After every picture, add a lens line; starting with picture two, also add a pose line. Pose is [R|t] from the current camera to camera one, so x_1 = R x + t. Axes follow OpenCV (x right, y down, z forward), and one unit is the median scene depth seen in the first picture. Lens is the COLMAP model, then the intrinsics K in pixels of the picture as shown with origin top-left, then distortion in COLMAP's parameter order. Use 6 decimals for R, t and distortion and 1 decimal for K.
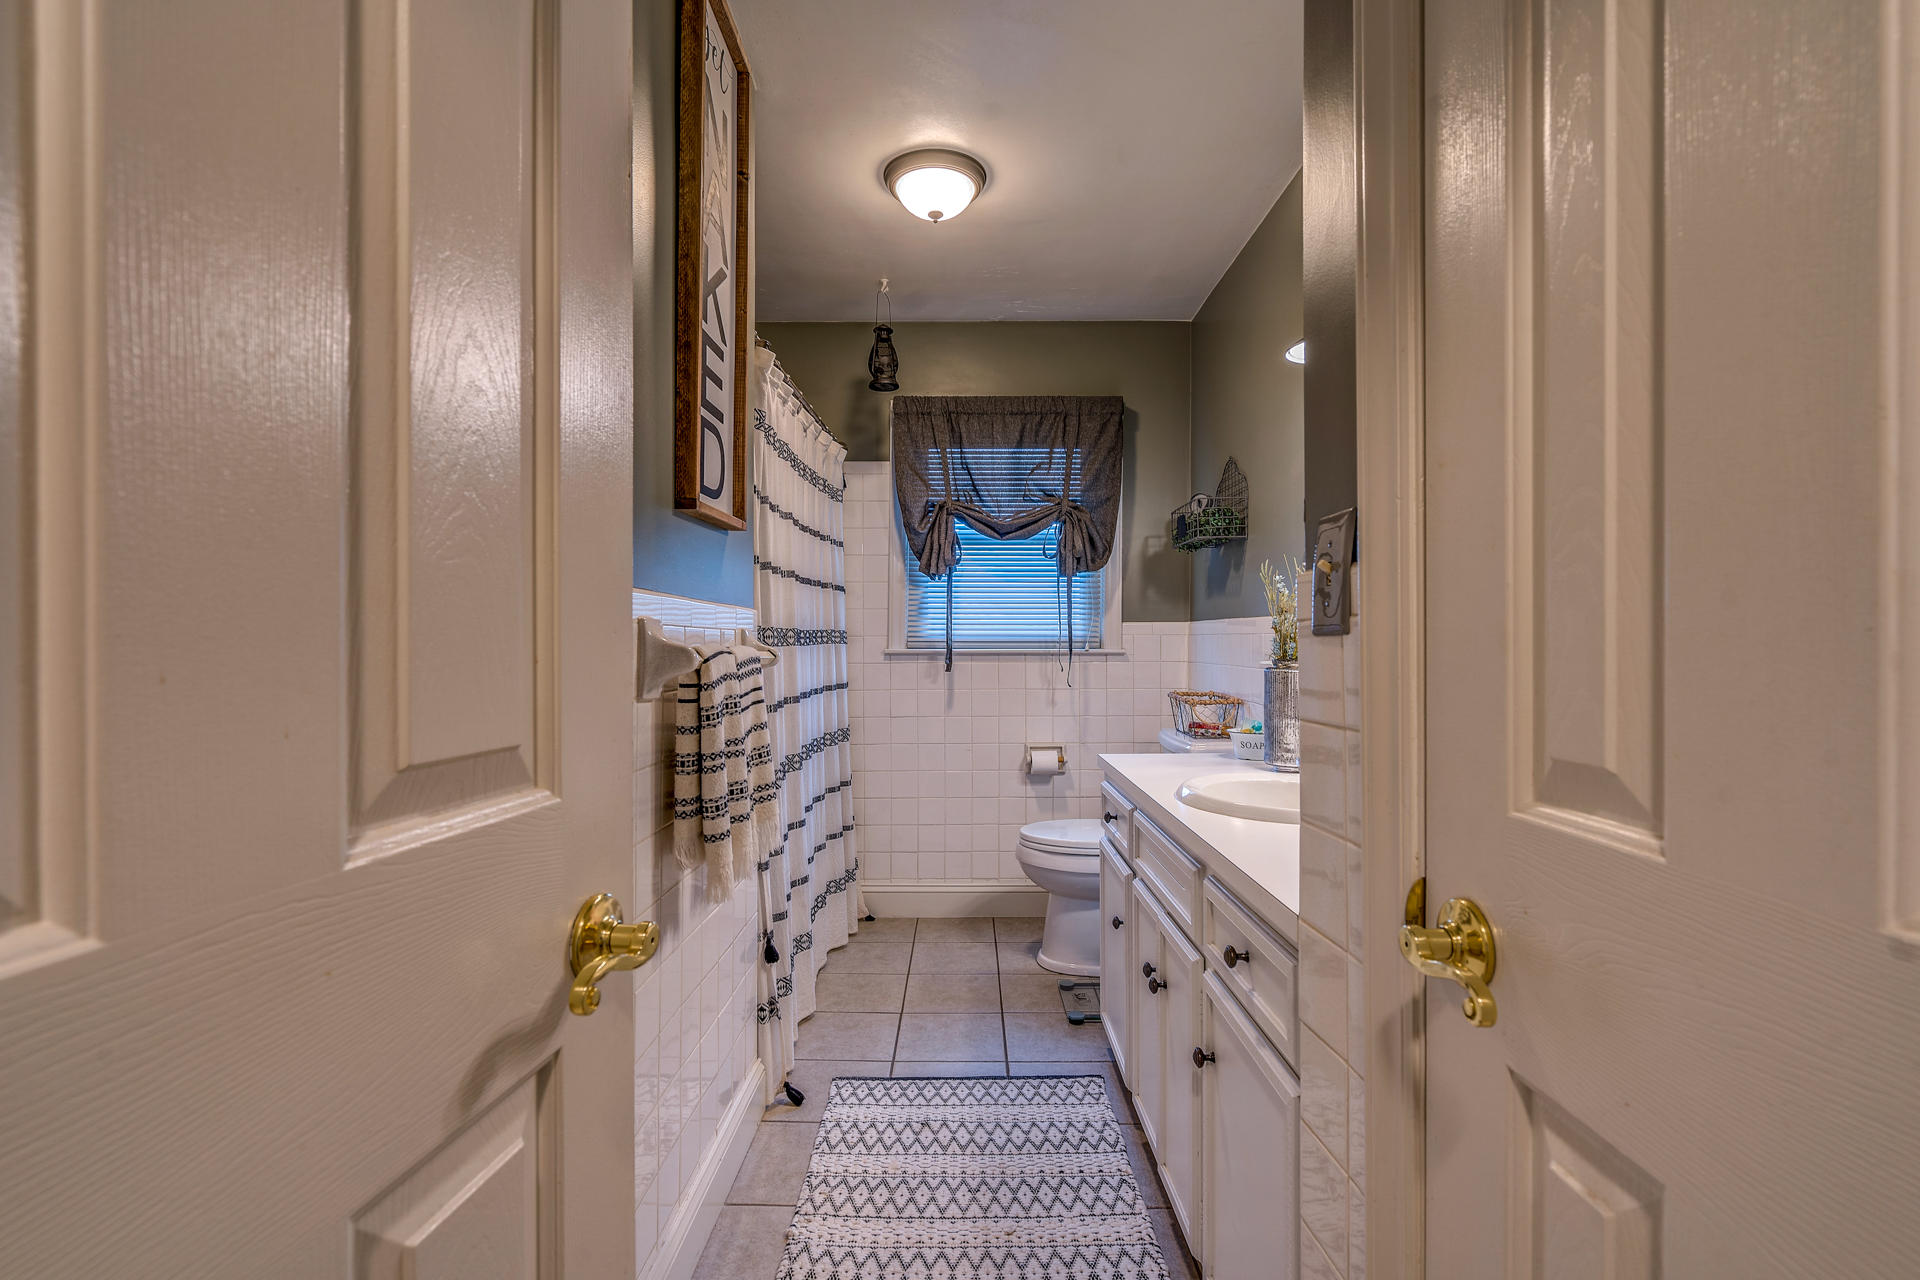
lens RADIAL K [[876.4, 0, 963.4], [0, 876.4, 647.4], [0, 0, 1]] dist [-0.002097, 0.001468]
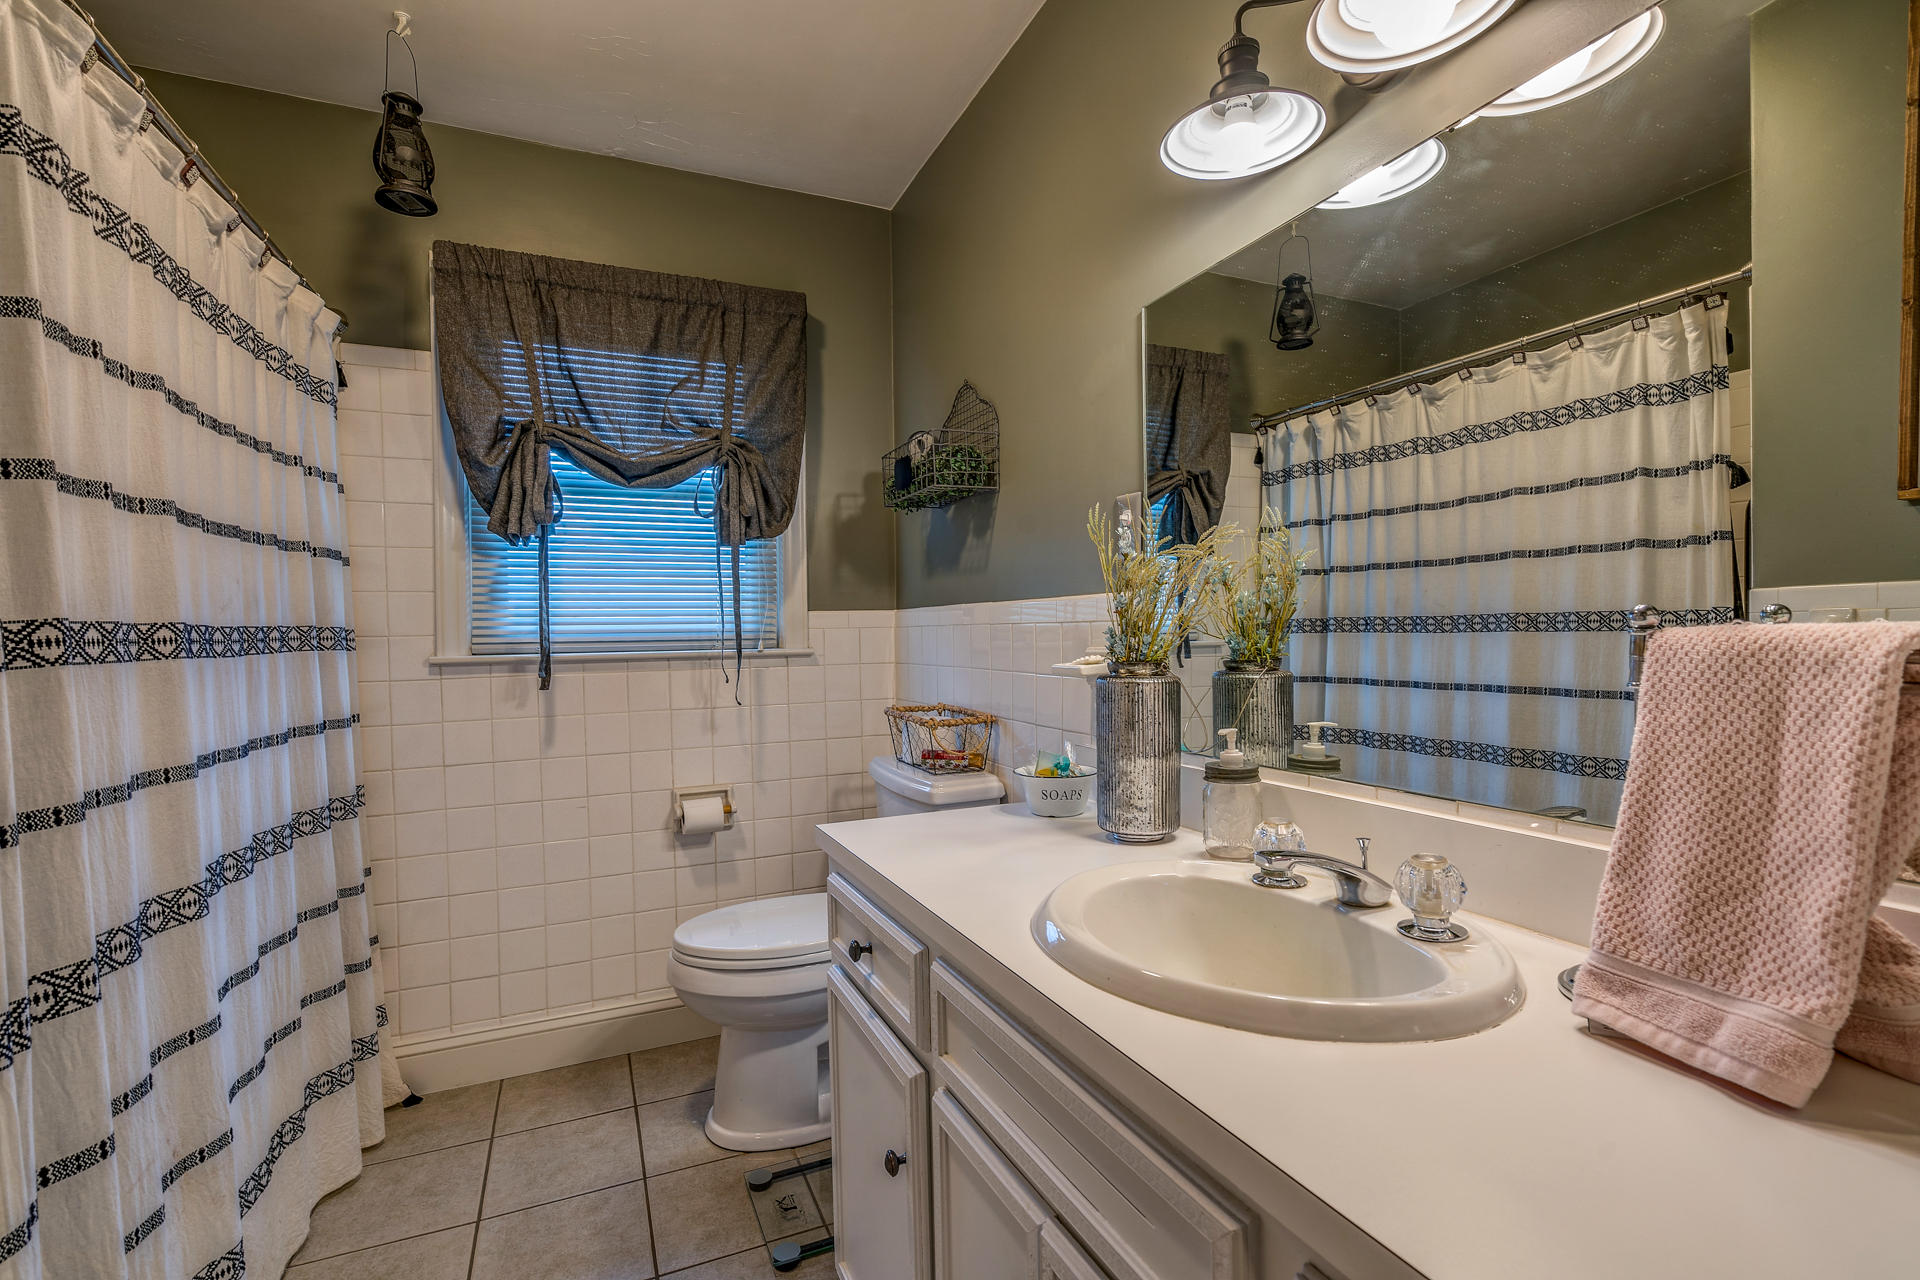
lens RADIAL K [[876.4, 0, 963.4], [0, 876.4, 647.4], [0, 0, 1]] dist [-0.002097, 0.001468]
pose [[0.913132, -0.022445, 0.407046, 0.002426], [0.020255, 0.999748, 0.009688, -0.003160], [-0.407161, -0.000601, 0.913356, 0.295865]]
